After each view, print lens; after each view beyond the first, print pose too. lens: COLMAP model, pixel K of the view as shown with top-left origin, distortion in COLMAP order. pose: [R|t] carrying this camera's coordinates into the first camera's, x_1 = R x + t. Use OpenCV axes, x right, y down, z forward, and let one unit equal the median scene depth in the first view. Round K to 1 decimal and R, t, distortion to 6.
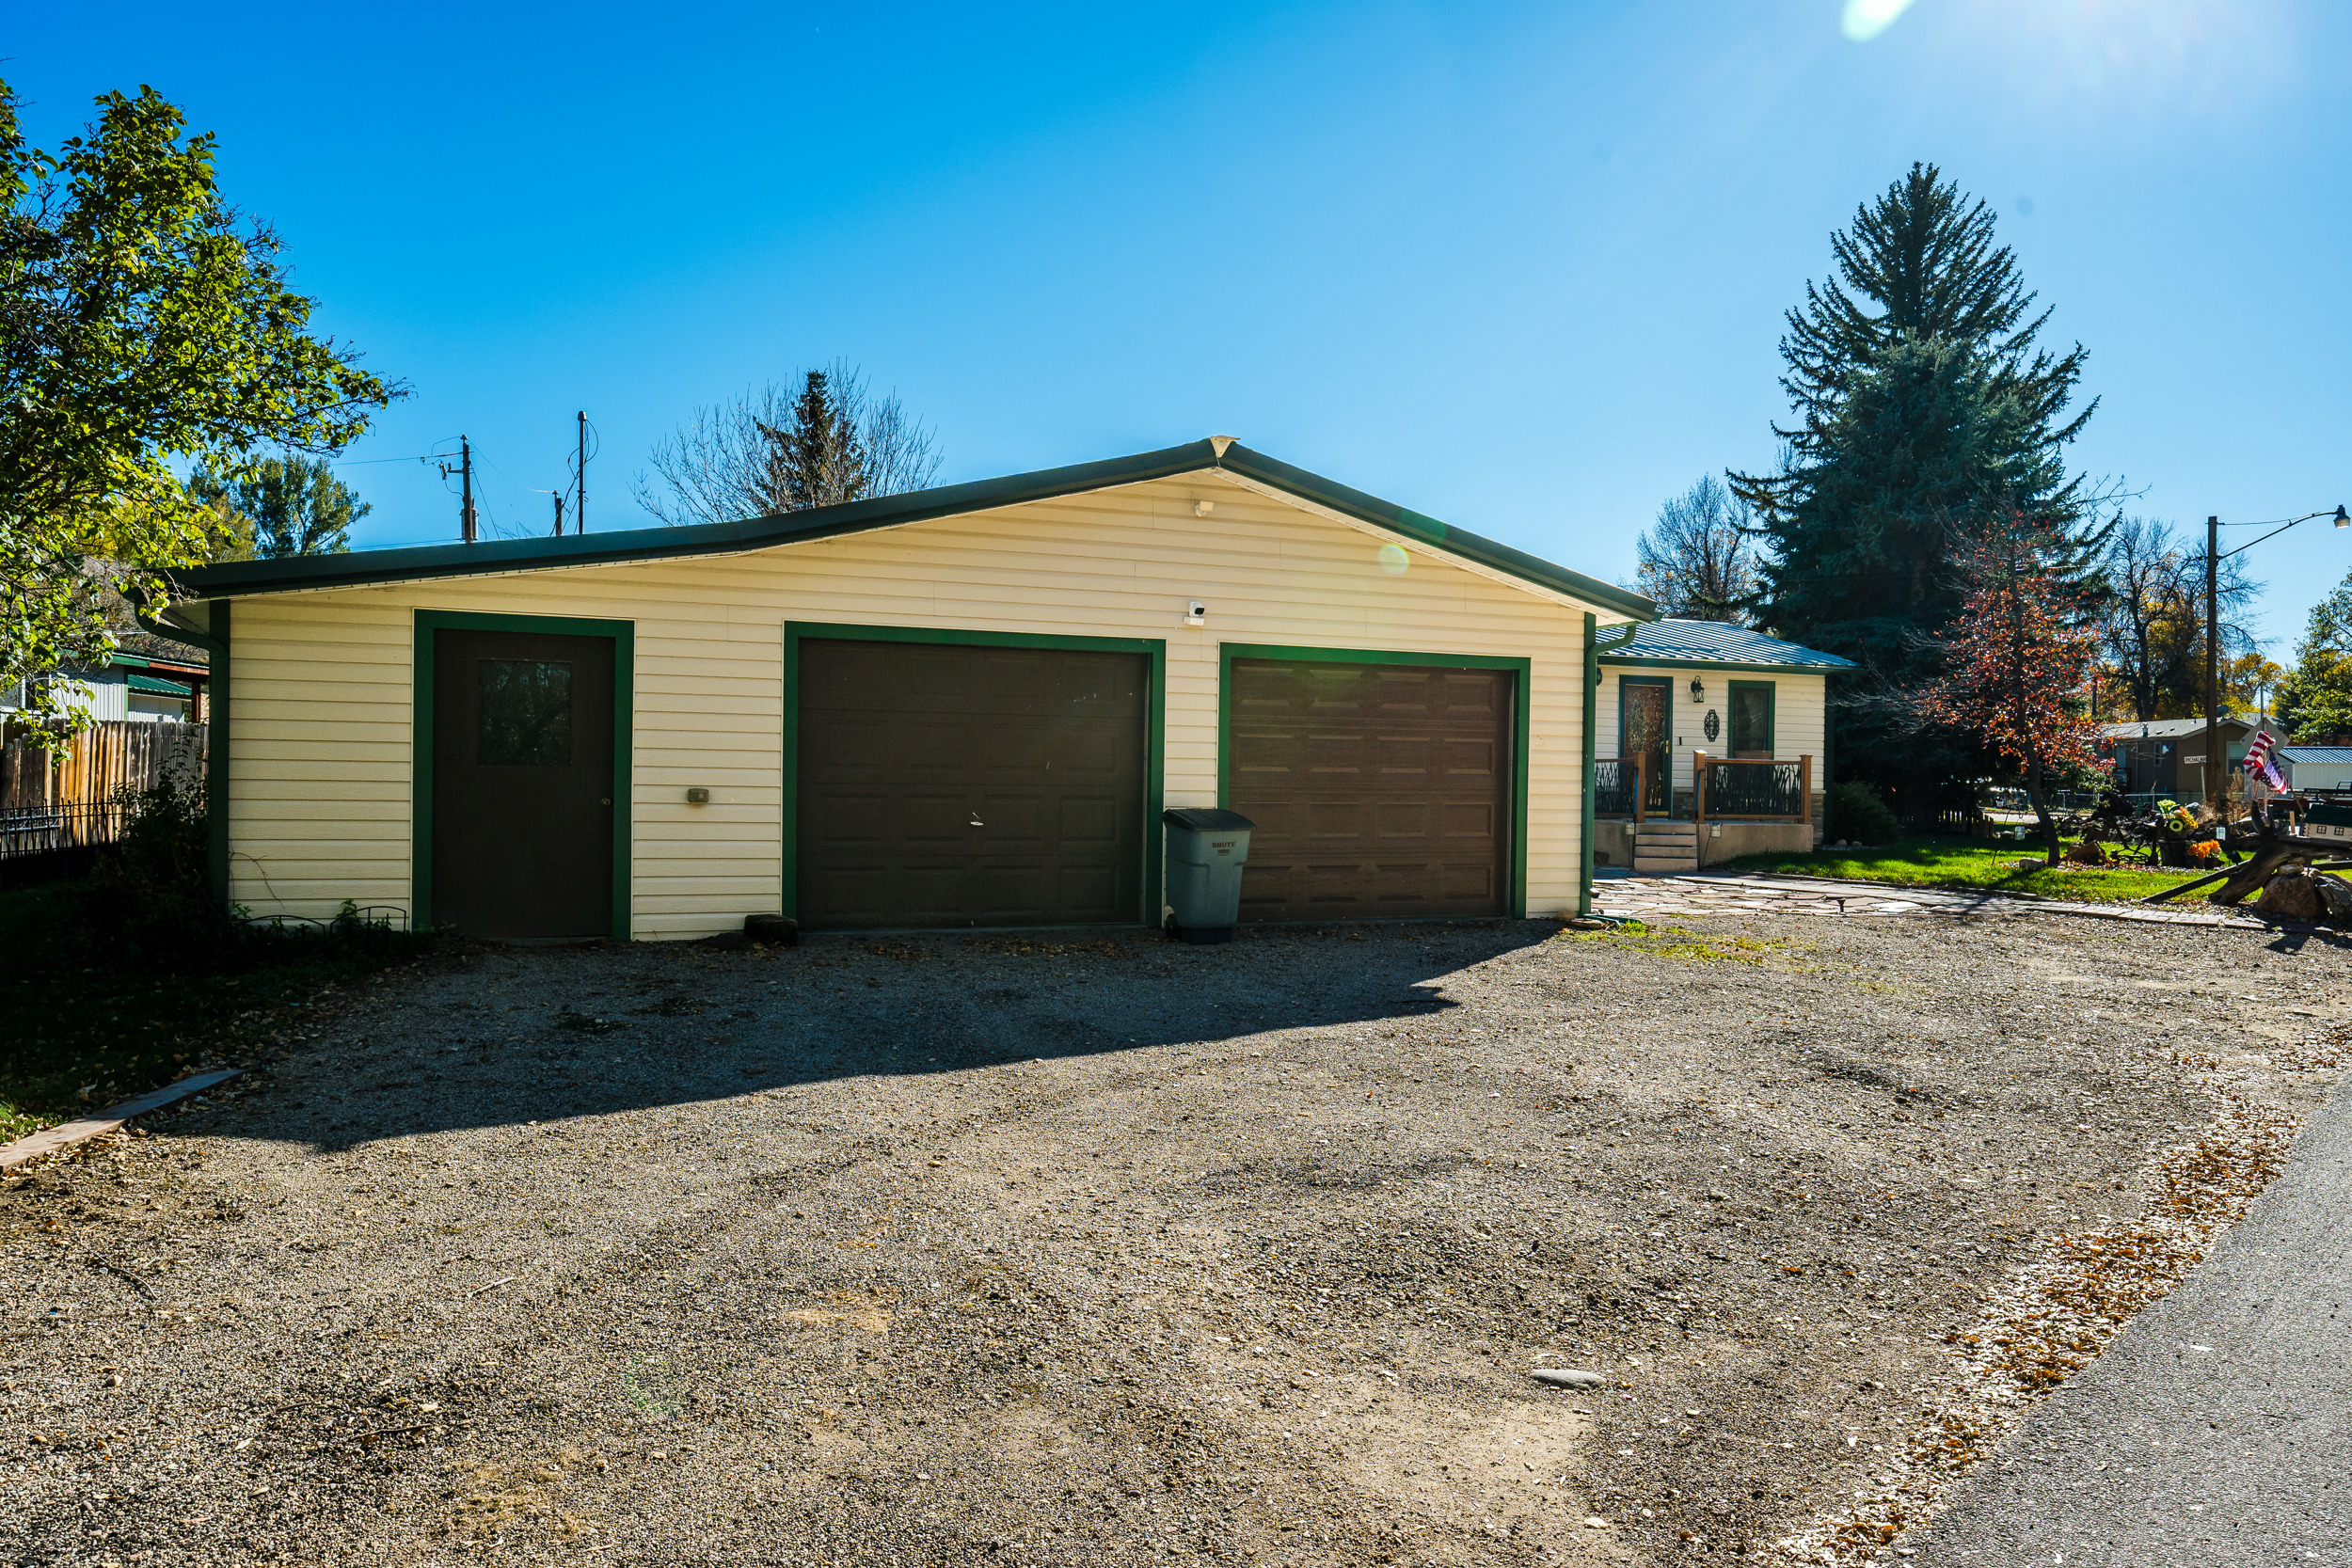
lens RADIAL K [[1692.4, 0, 1178.7], [0, 1692.4, 820.1], [0, 0, 1]] dist [0.003933, 0.000078]
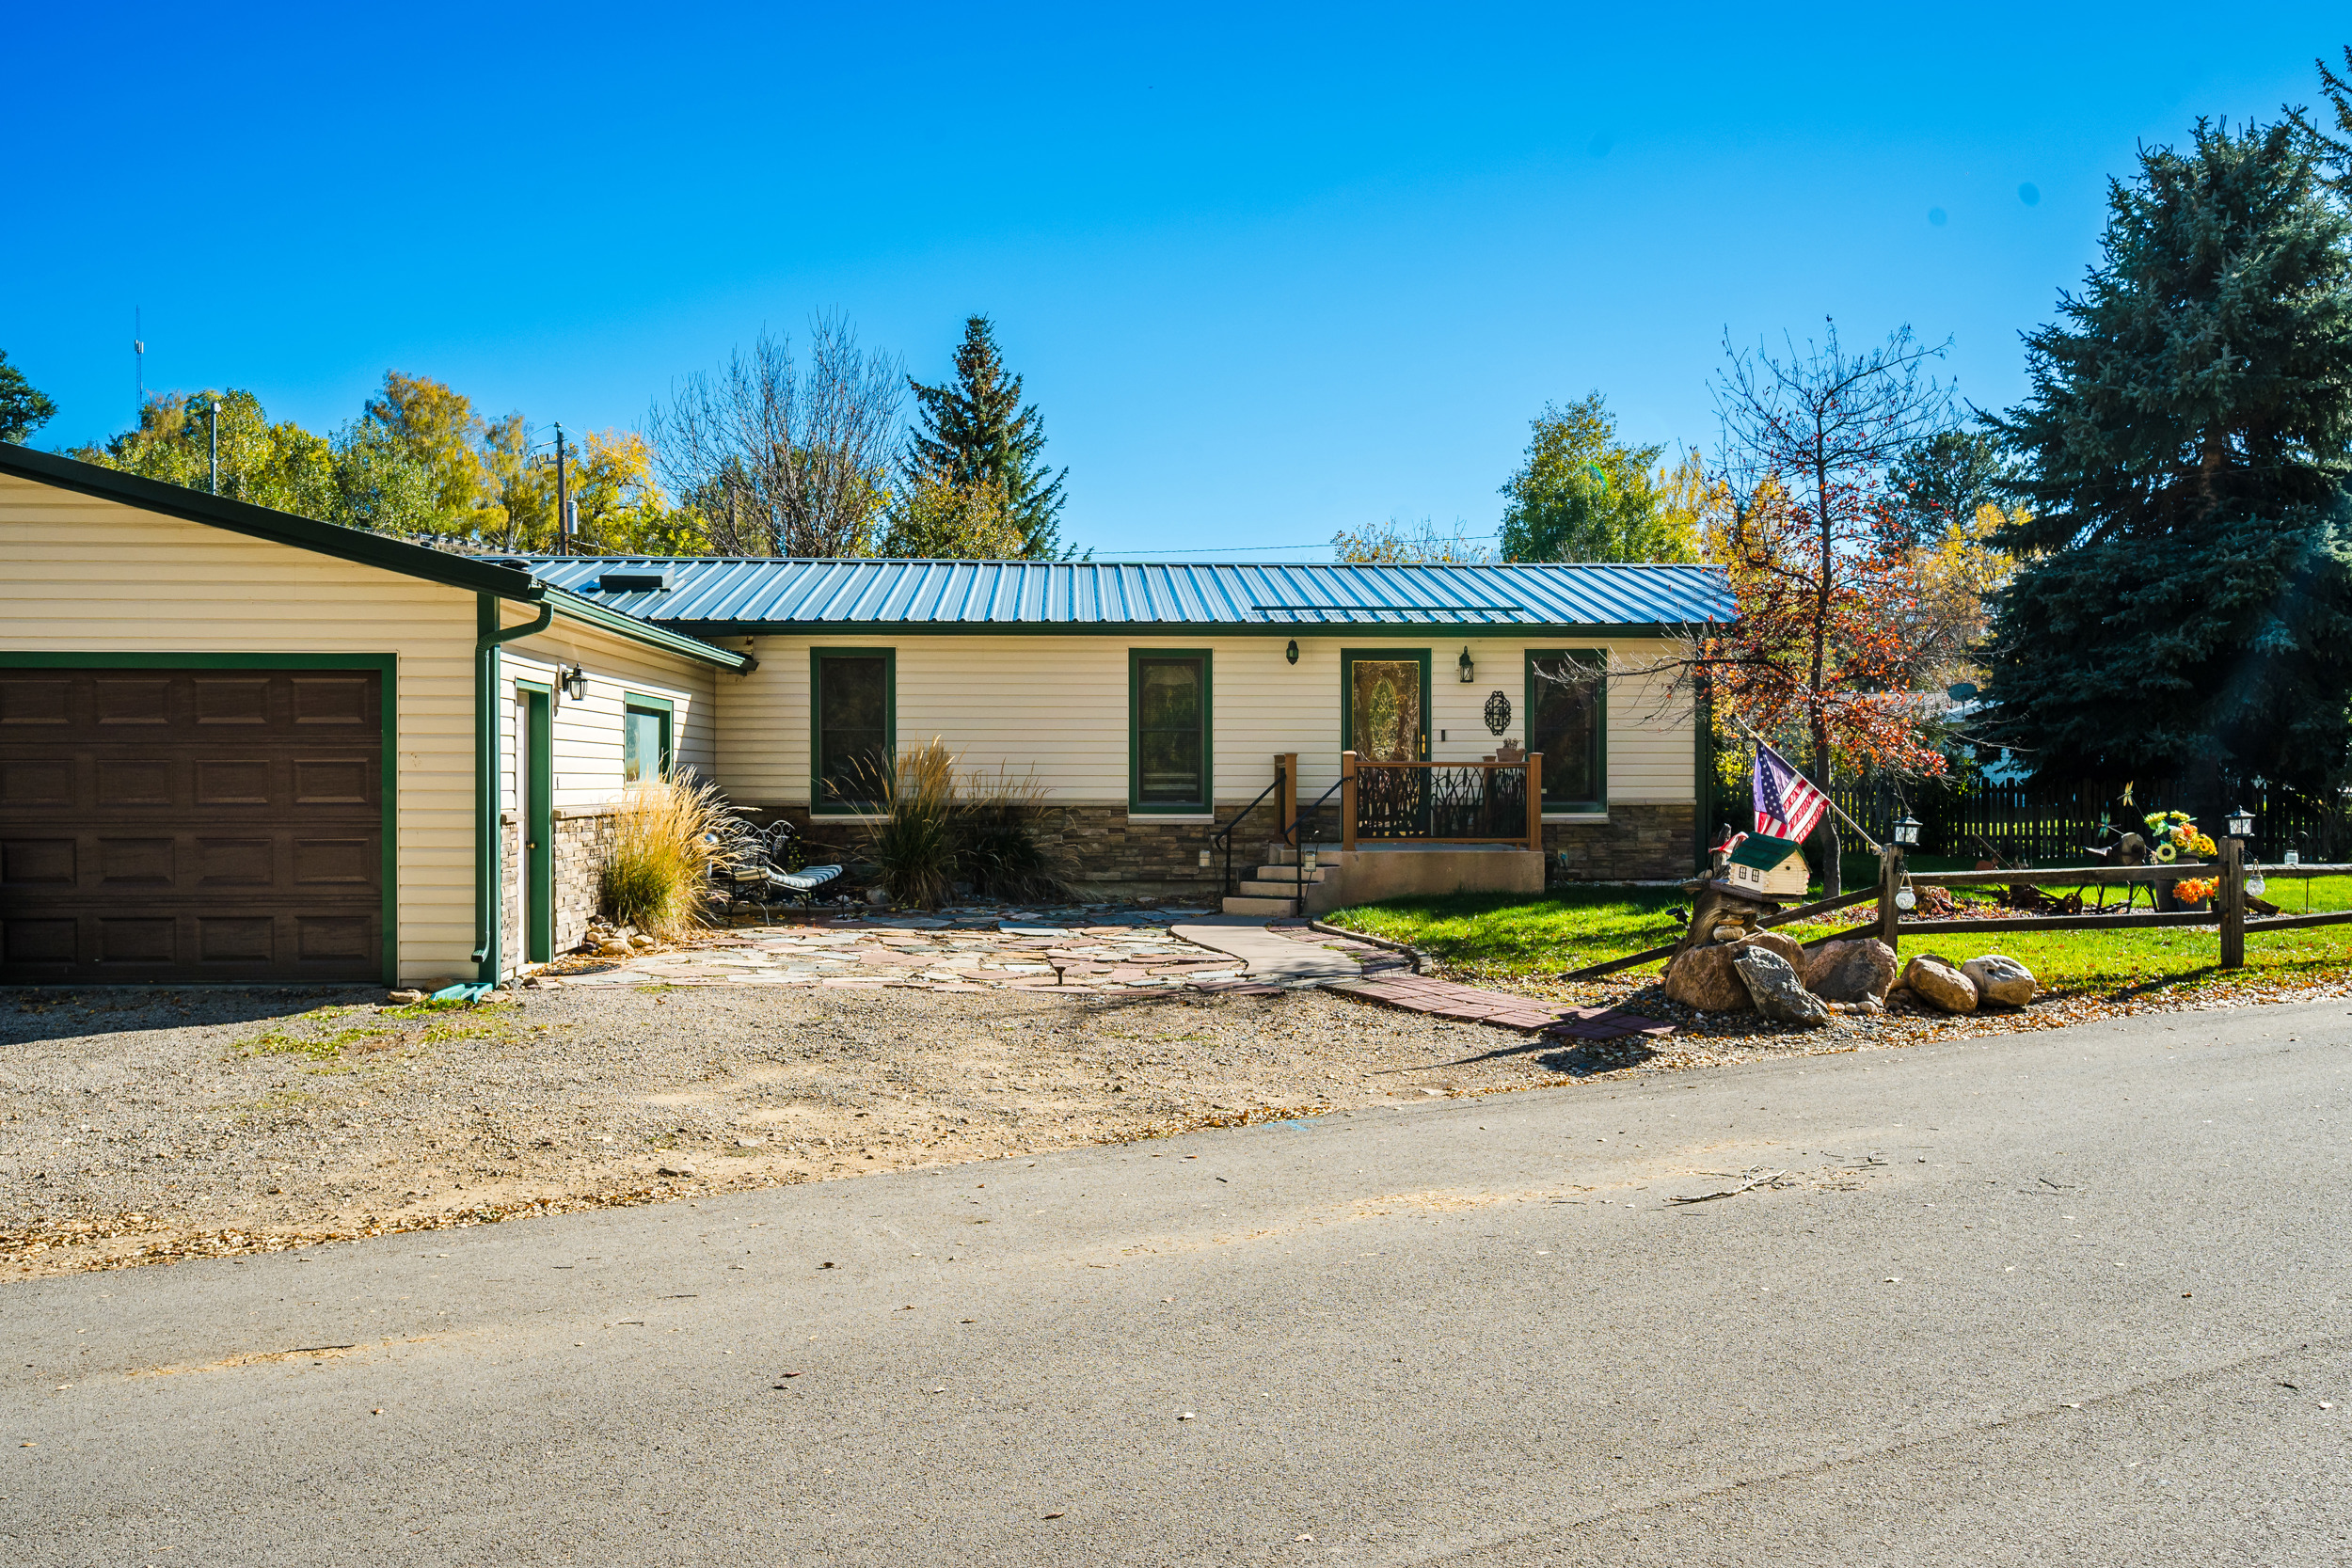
lens RADIAL K [[2008.3, 0, 1175.6], [0, 2008.3, 793.7], [0, 0, 1]] dist [-0.000378, 0.001749]
pose [[0.938006, -0.008455, -0.346515, 0.885056], [0.003658, 0.999888, -0.014494, -0.016714], [0.346599, 0.012328, 0.937933, 0.261061]]
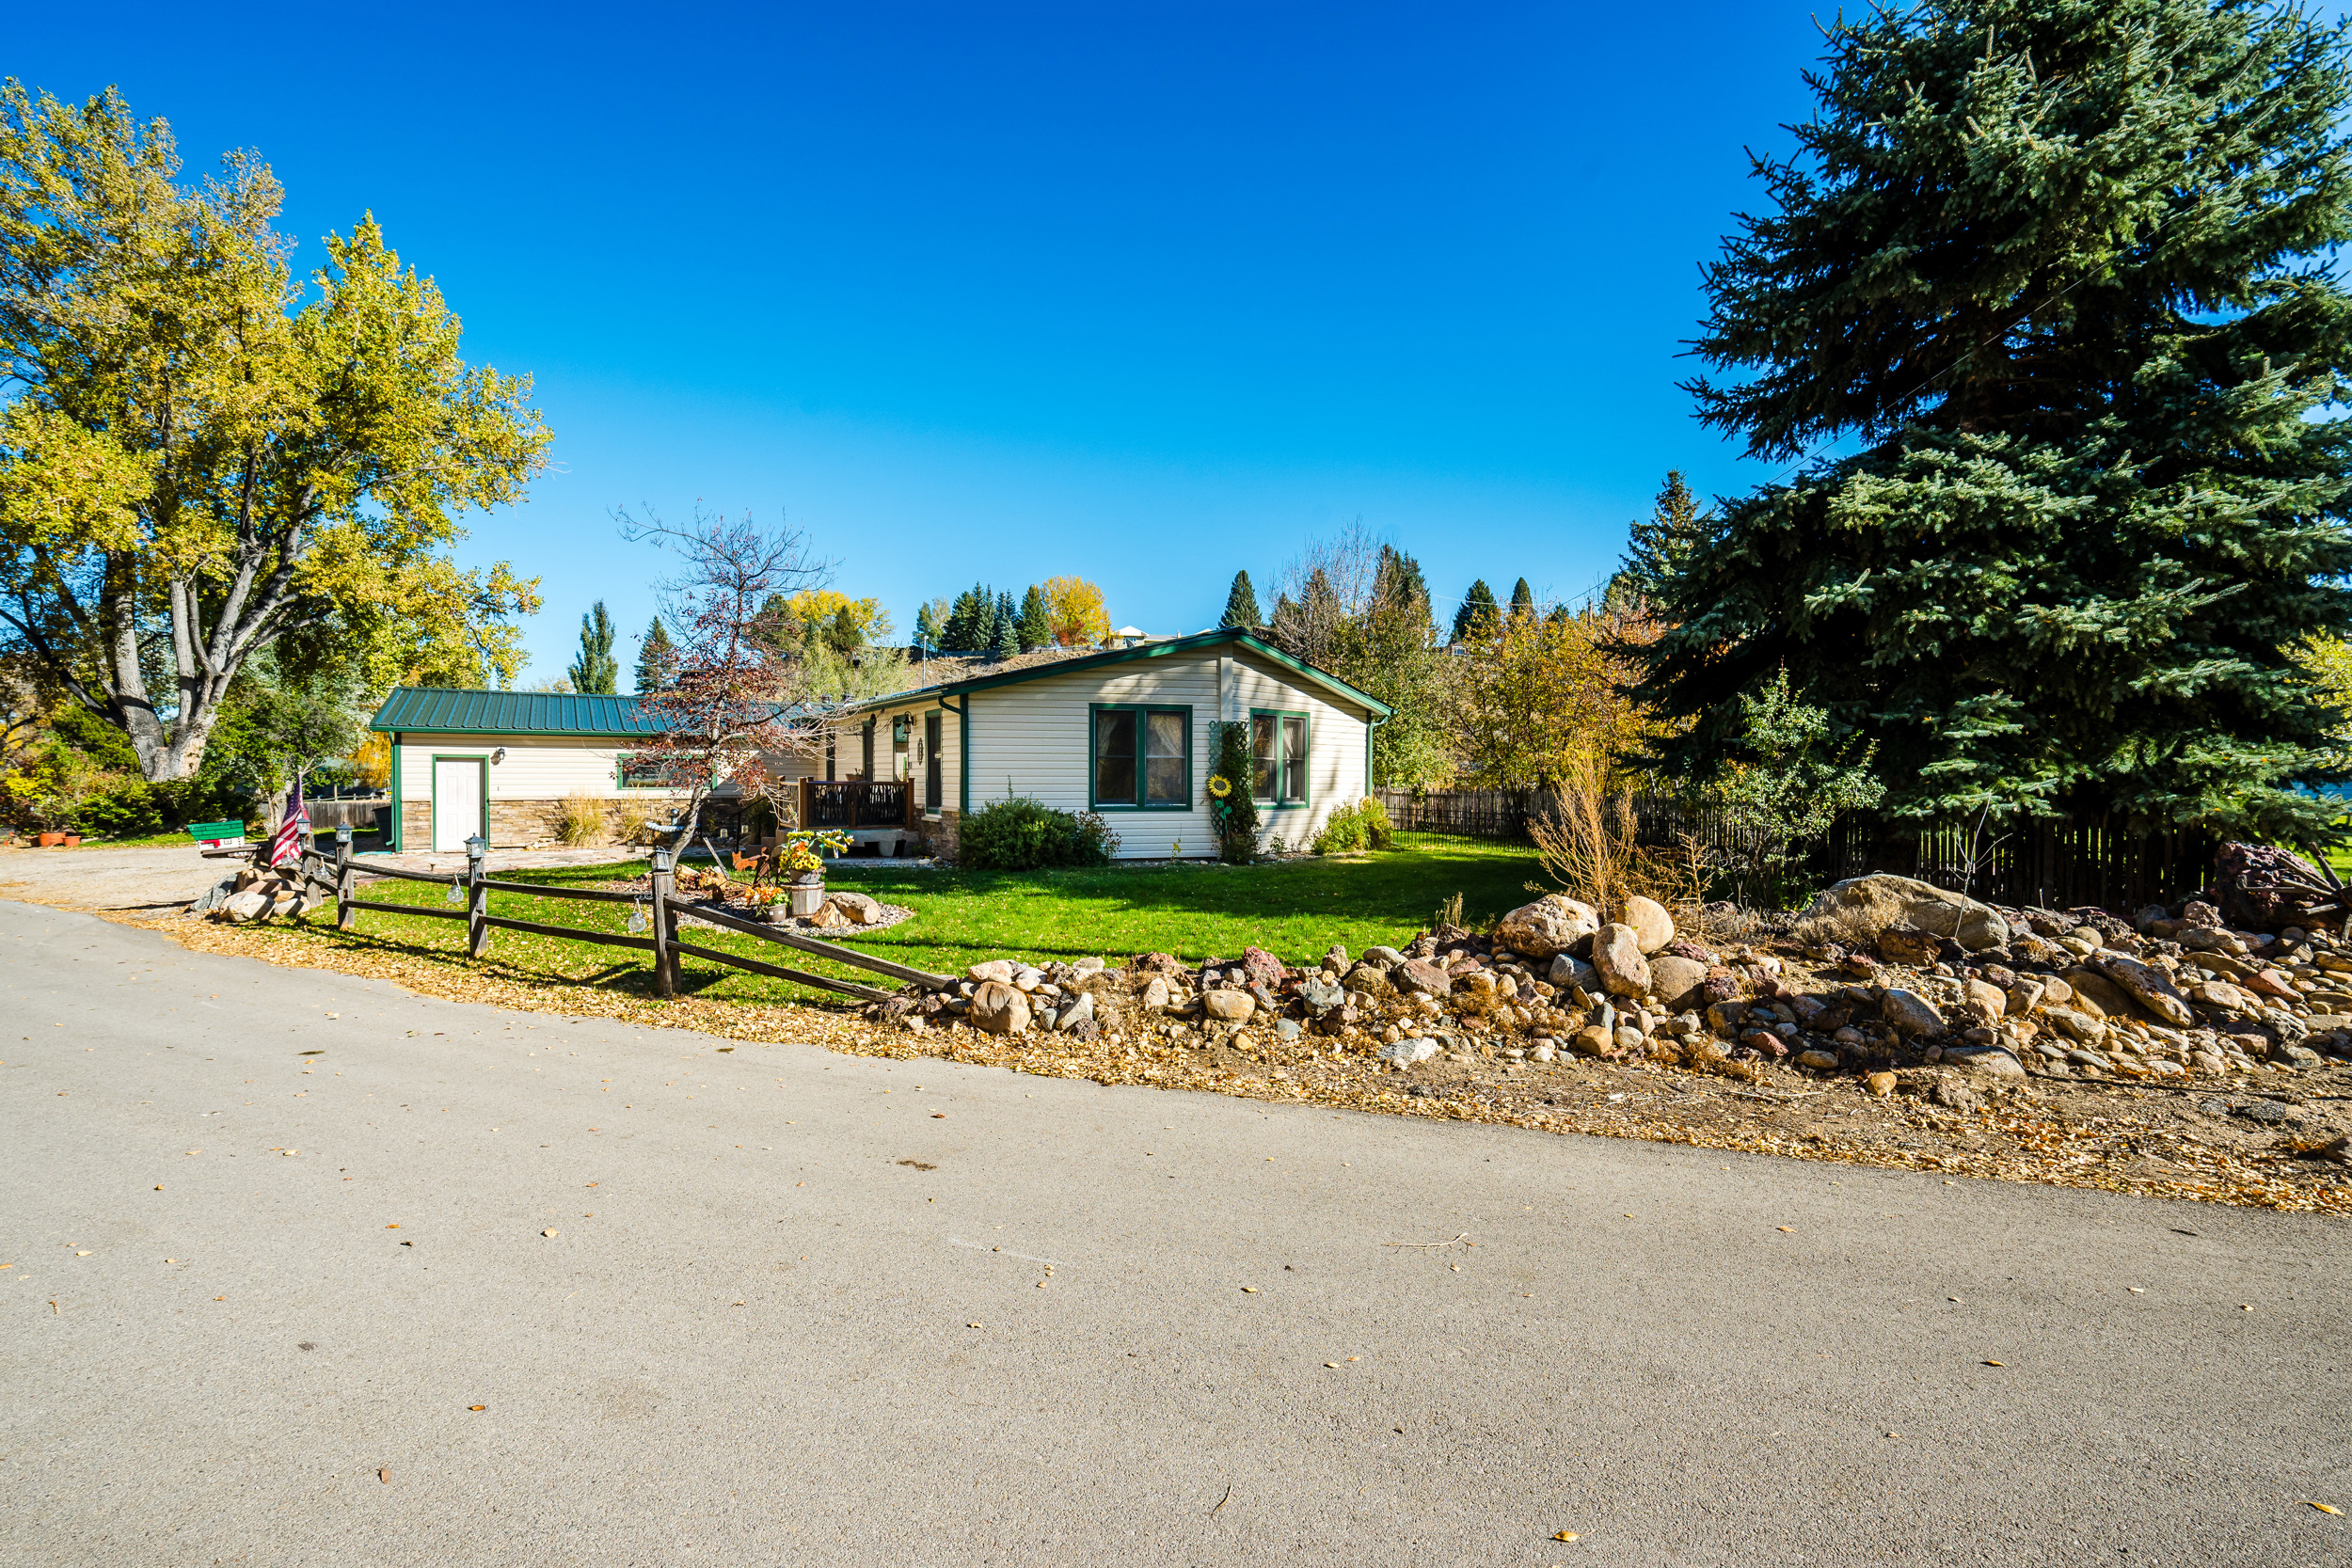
lens RADIAL K [[1047.7, 0, 1180.3], [0, 1047.7, 787.1], [0, 0, 1]] dist [0.003296, -0.001403]
pose [[0.131217, 0.001400, -0.991353, 1.944910], [-0.022230, 0.999752, -0.001530, -0.061966], [0.991104, 0.022239, 0.131216, 1.983868]]
